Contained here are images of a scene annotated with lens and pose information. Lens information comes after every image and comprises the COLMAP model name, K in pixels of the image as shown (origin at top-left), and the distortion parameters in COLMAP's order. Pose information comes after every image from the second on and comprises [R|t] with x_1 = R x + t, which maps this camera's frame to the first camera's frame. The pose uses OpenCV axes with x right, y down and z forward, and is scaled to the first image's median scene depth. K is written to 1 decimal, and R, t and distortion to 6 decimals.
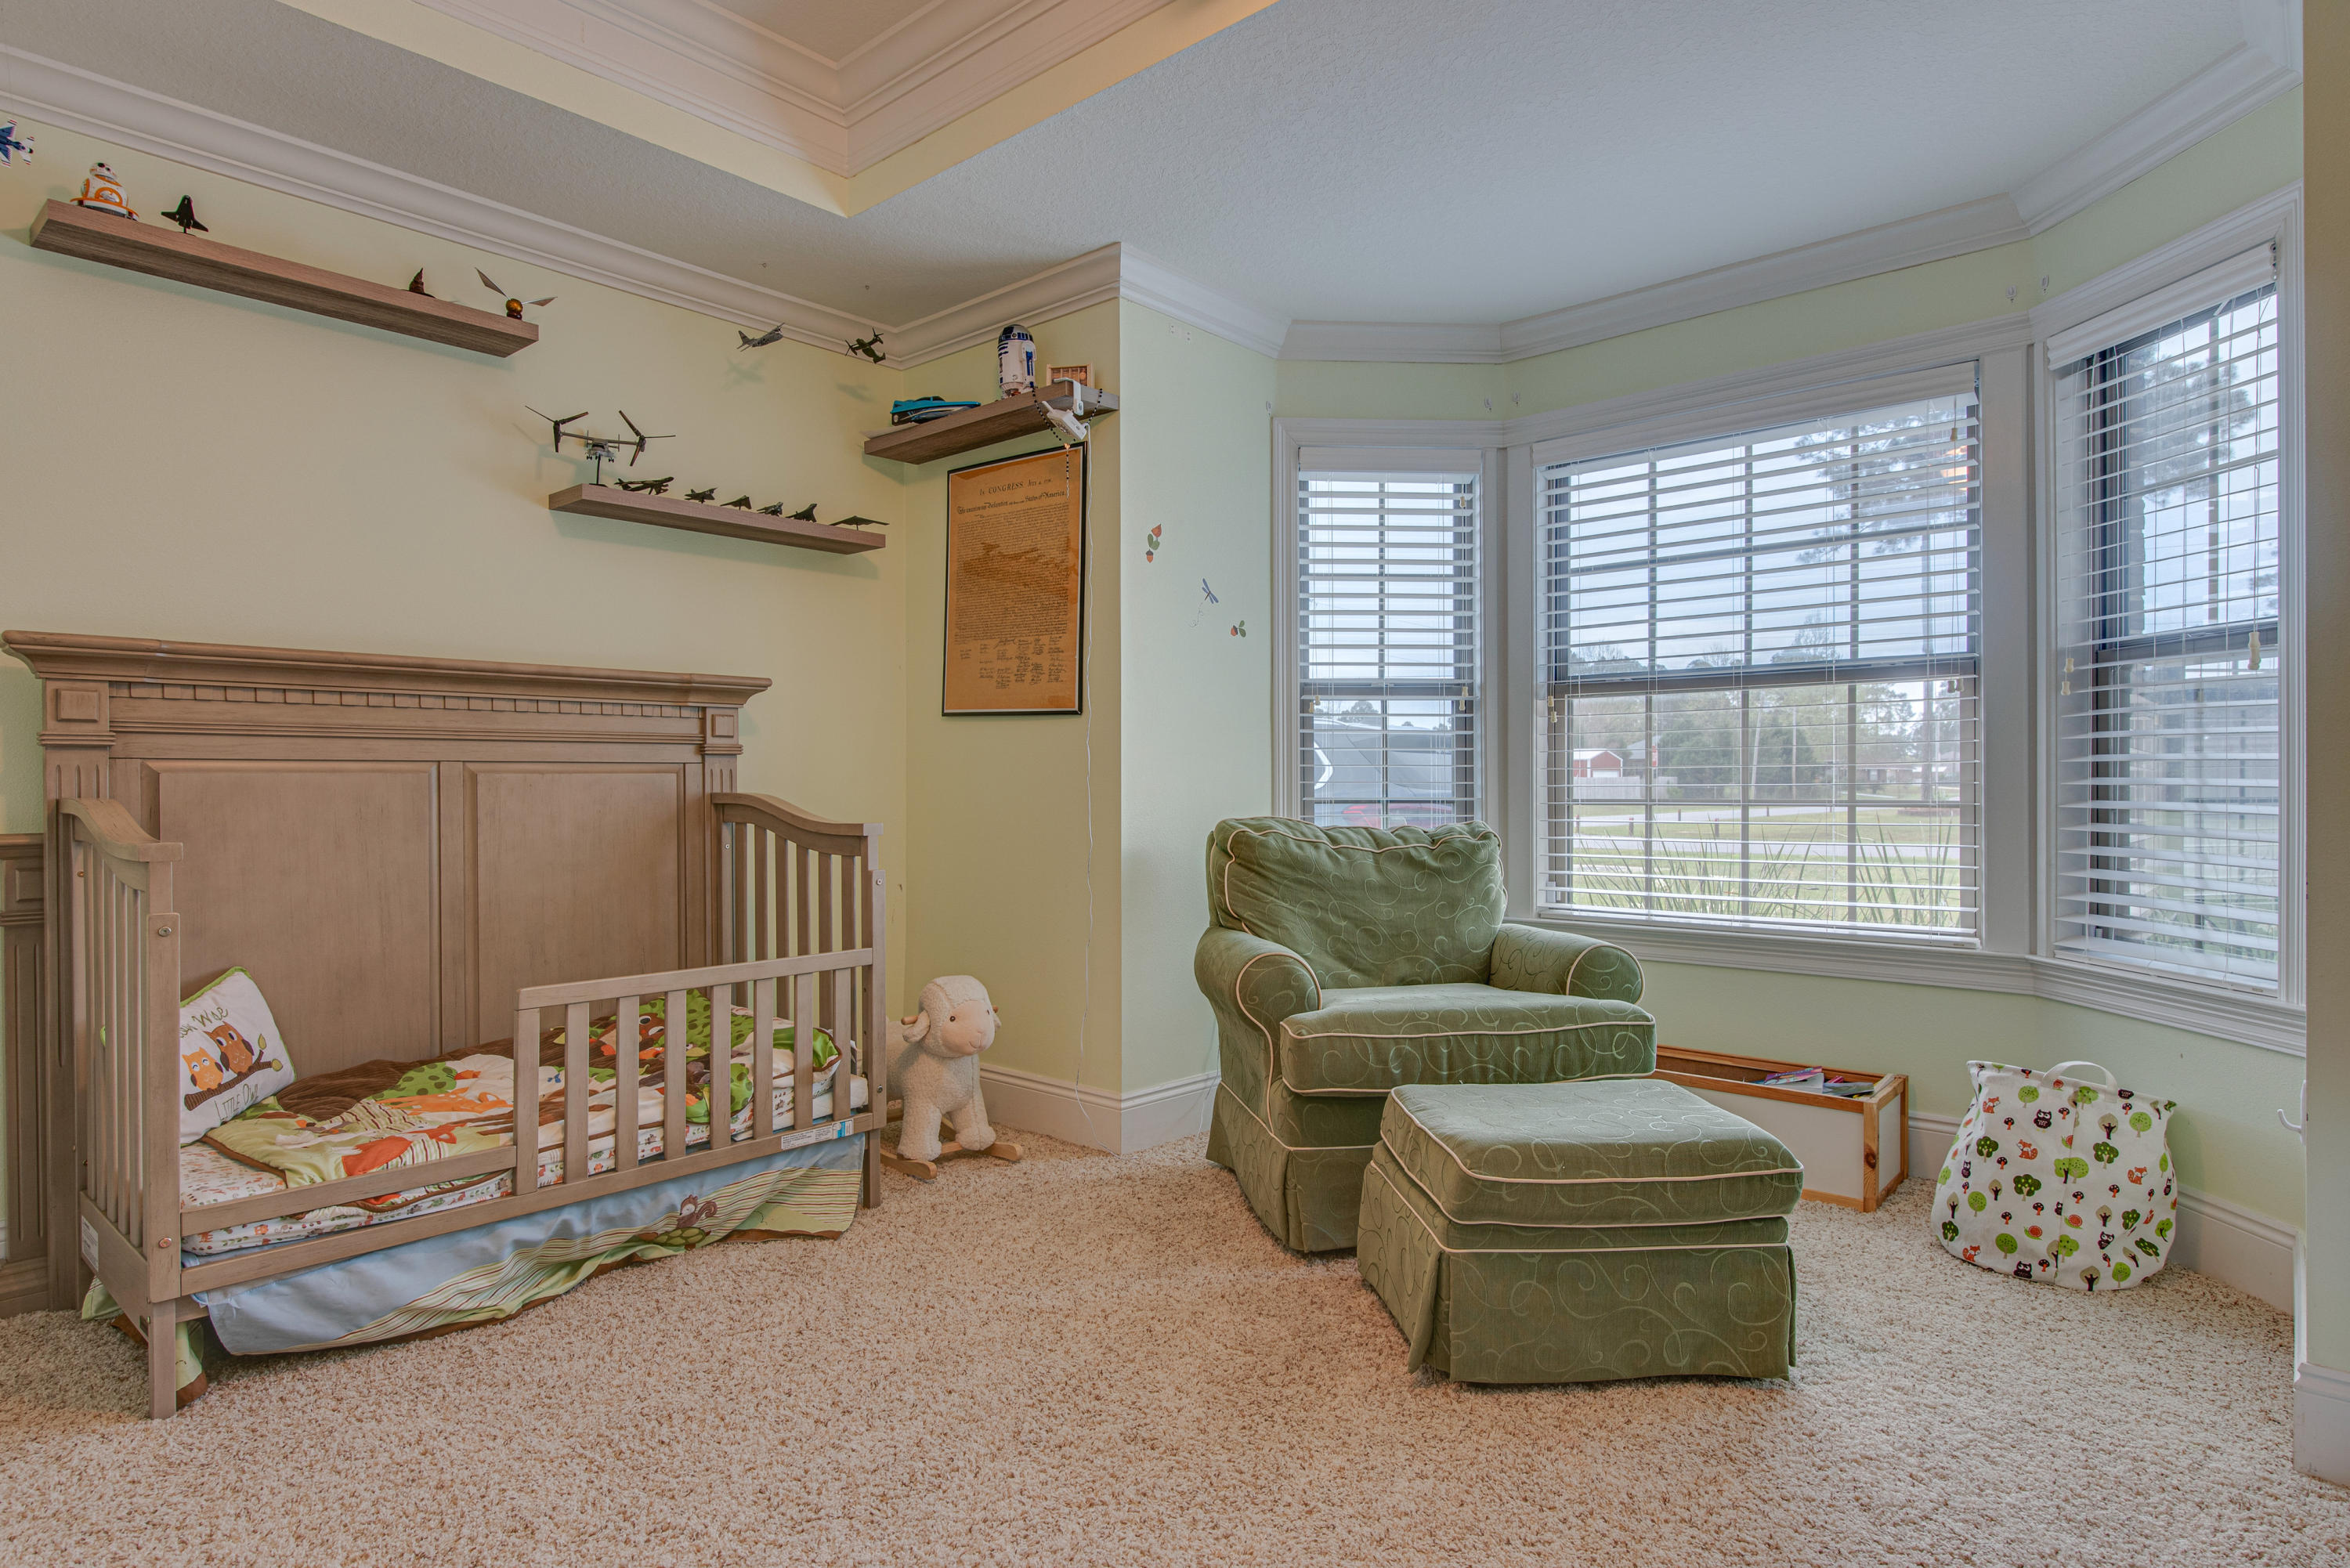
lens RADIAL K [[1311.9, 0, 1175.0], [0, 1311.9, 784.0], [0, 0, 1]] dist [-0.000745, -0.000909]
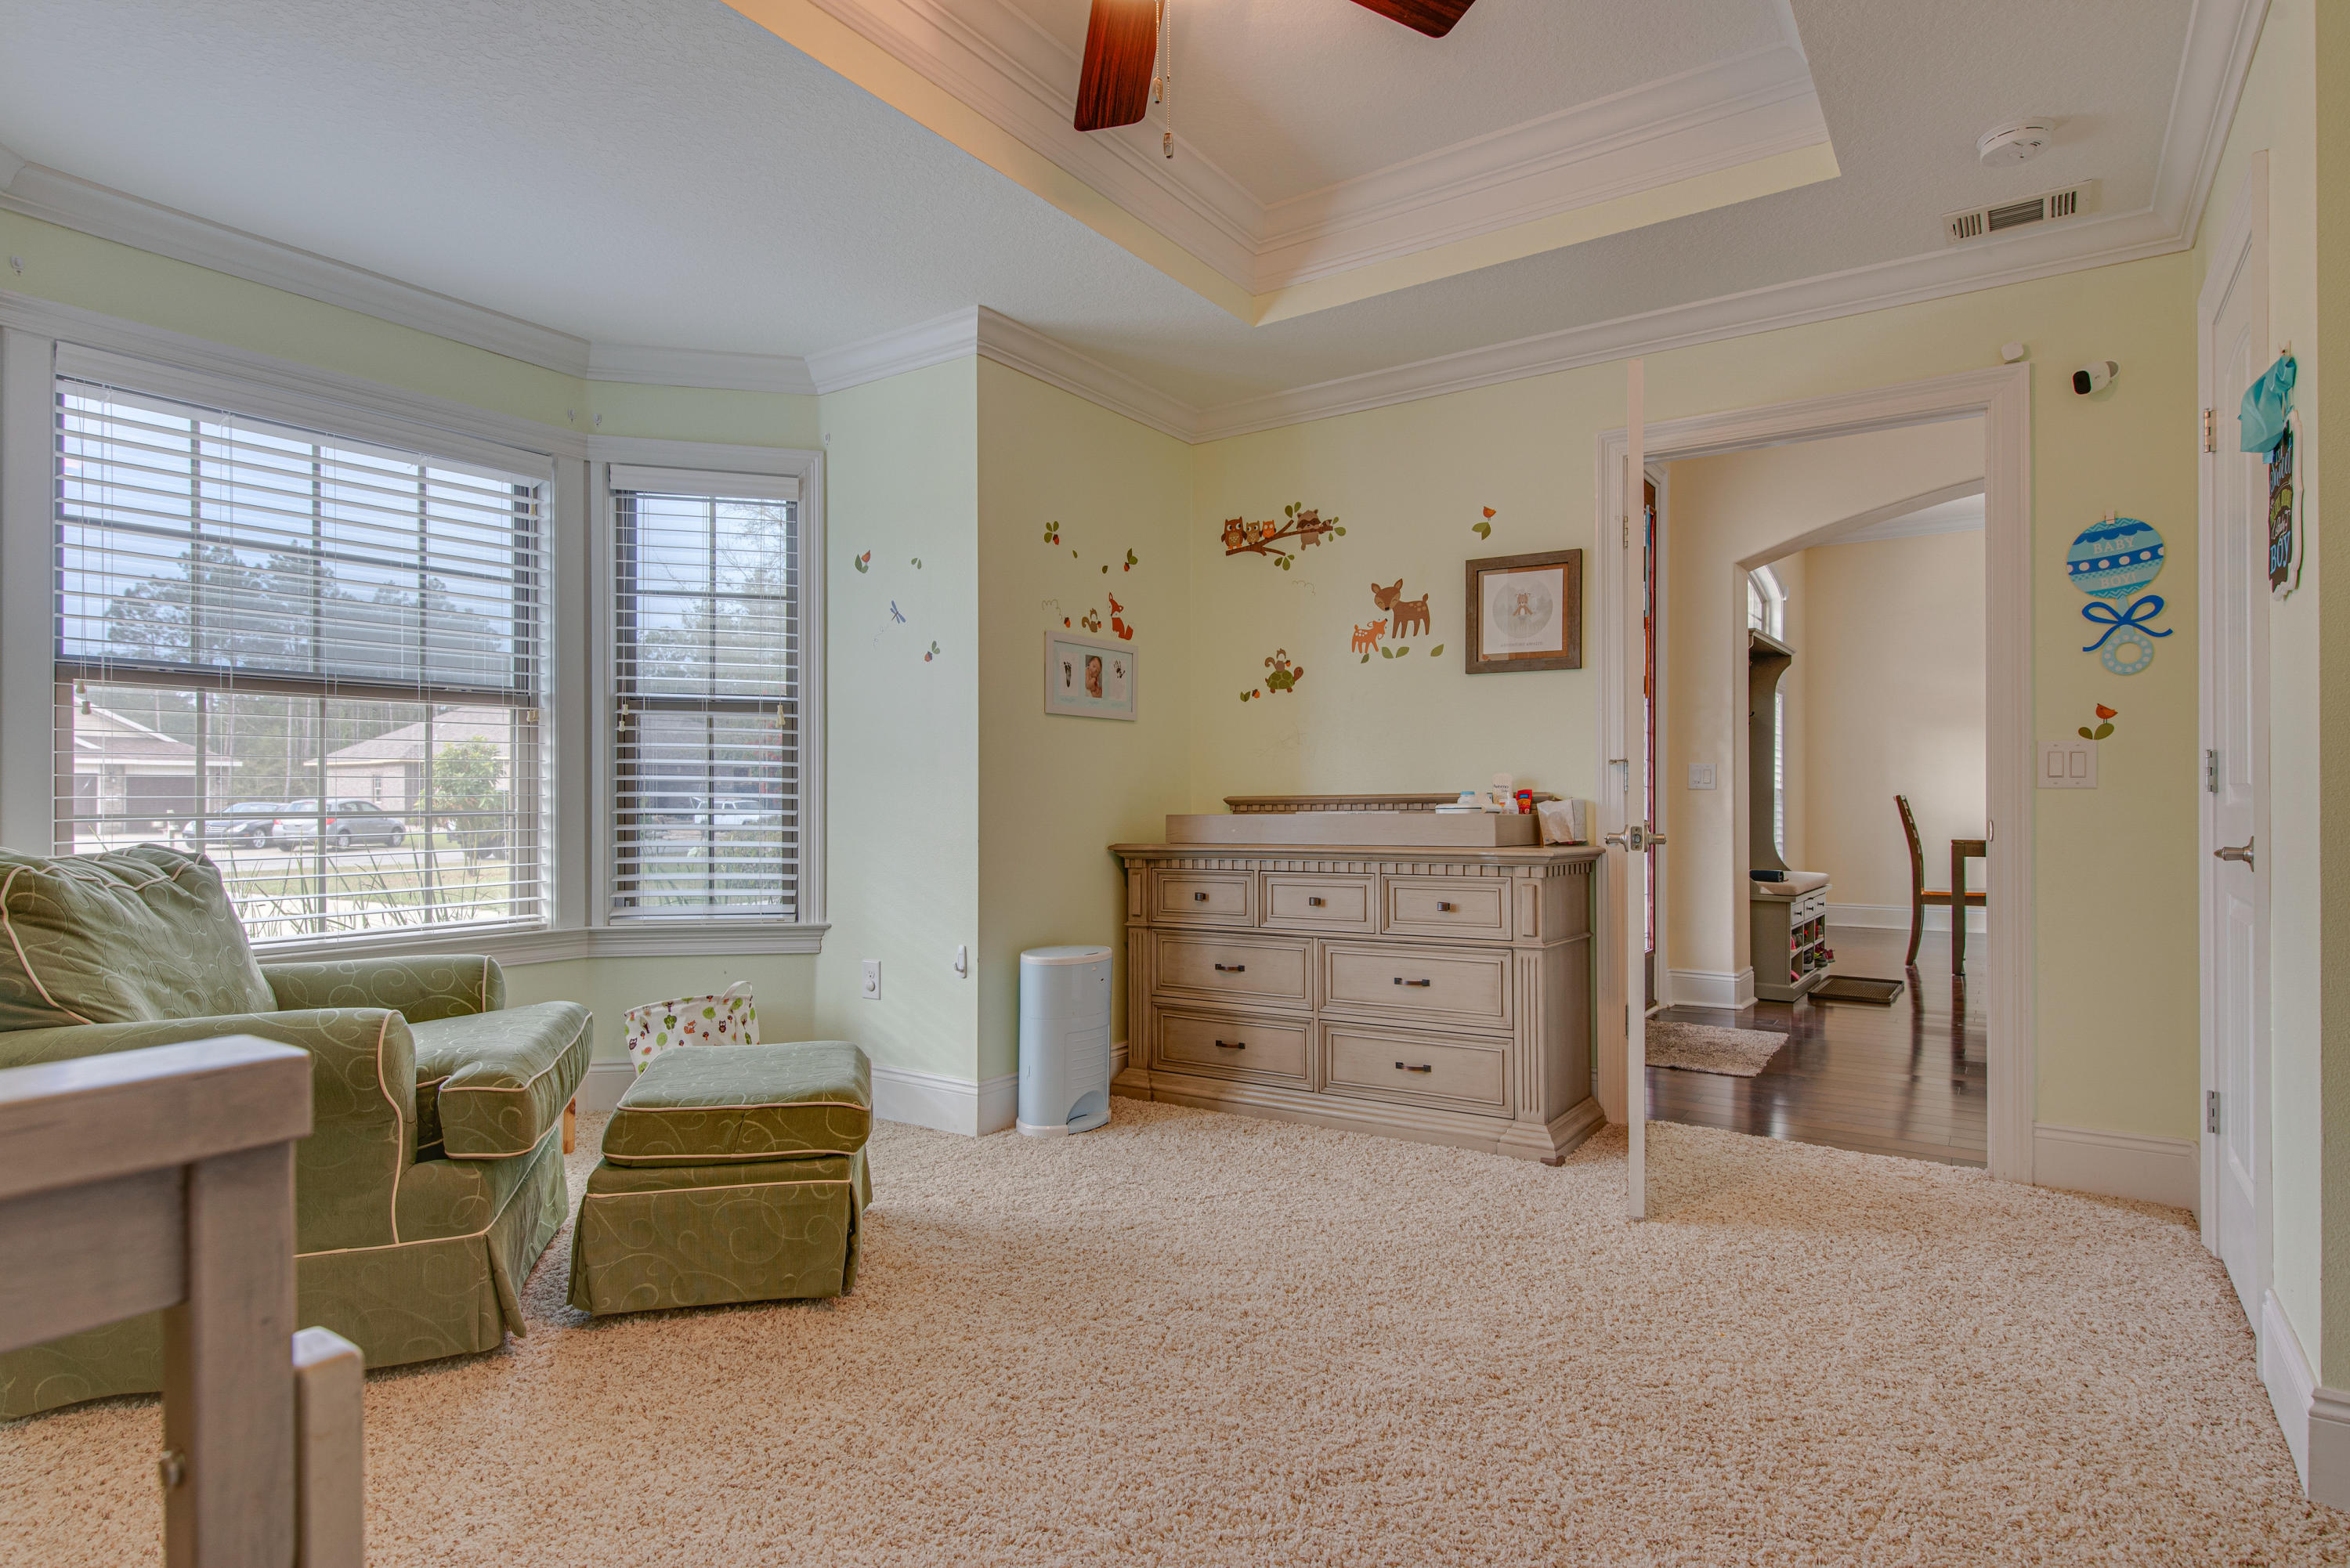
lens RADIAL K [[1311.9, 0, 1175.0], [0, 1311.9, 784.0], [0, 0, 1]] dist [-0.000745, -0.000909]
pose [[-0.142269, 0.008879, 0.989788, -0.714901], [0.004904, 0.999954, -0.008266, 0.003766], [-0.989816, 0.003678, -0.142306, 0.614991]]
